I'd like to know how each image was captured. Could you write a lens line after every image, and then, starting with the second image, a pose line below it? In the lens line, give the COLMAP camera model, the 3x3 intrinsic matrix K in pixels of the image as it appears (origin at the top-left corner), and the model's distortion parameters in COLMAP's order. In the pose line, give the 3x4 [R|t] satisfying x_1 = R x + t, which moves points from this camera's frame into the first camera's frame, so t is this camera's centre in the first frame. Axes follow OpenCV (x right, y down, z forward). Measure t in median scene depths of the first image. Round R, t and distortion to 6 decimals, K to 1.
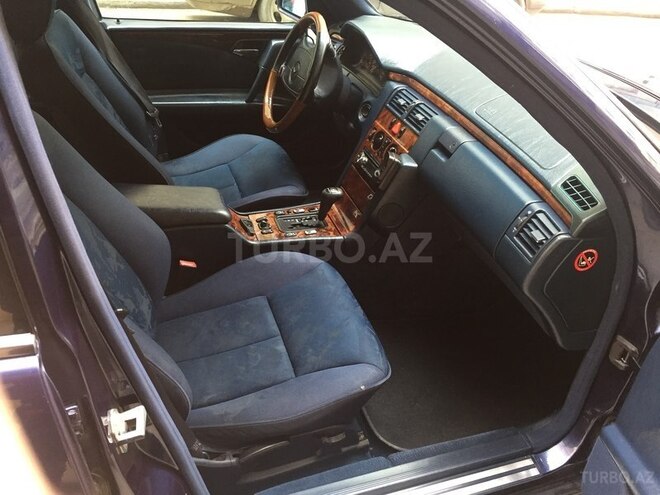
lens RADIAL K [[561.3, 0, 329.5], [0, 561.3, 244.1], [0, 0, 1]] dist [0.092847, -0.130072]
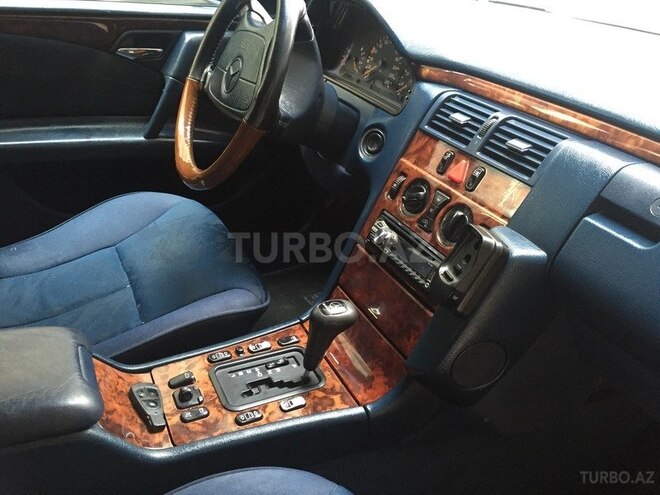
lens RADIAL K [[561.3, 0, 329.5], [0, 561.3, 244.1], [0, 0, 1]] dist [0.092847, -0.130072]
pose [[0.989428, -0.058793, 0.132577, -0.057251], [0.068721, 0.995064, -0.071592, -0.114900], [-0.127713, 0.079946, 0.988584, 0.533797]]
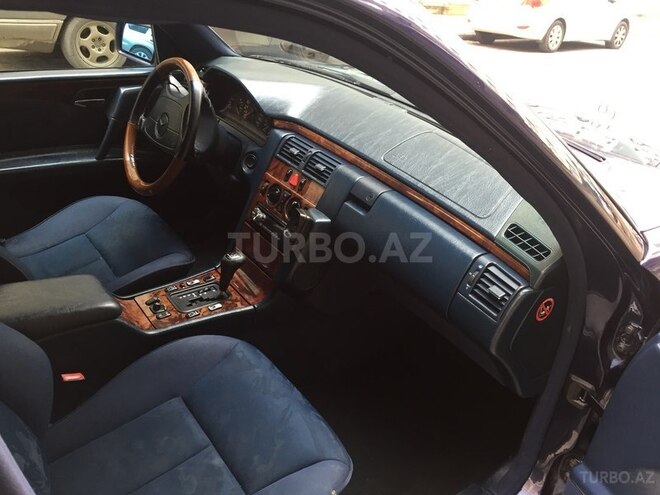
lens RADIAL K [[561.3, 0, 329.5], [0, 561.3, 244.1], [0, 0, 1]] dist [0.092847, -0.130072]
pose [[0.947152, -0.134159, 0.291384, -0.107238], [0.145213, 0.989262, -0.016541, -0.077411], [-0.286036, 0.057980, 0.956463, 0.108903]]
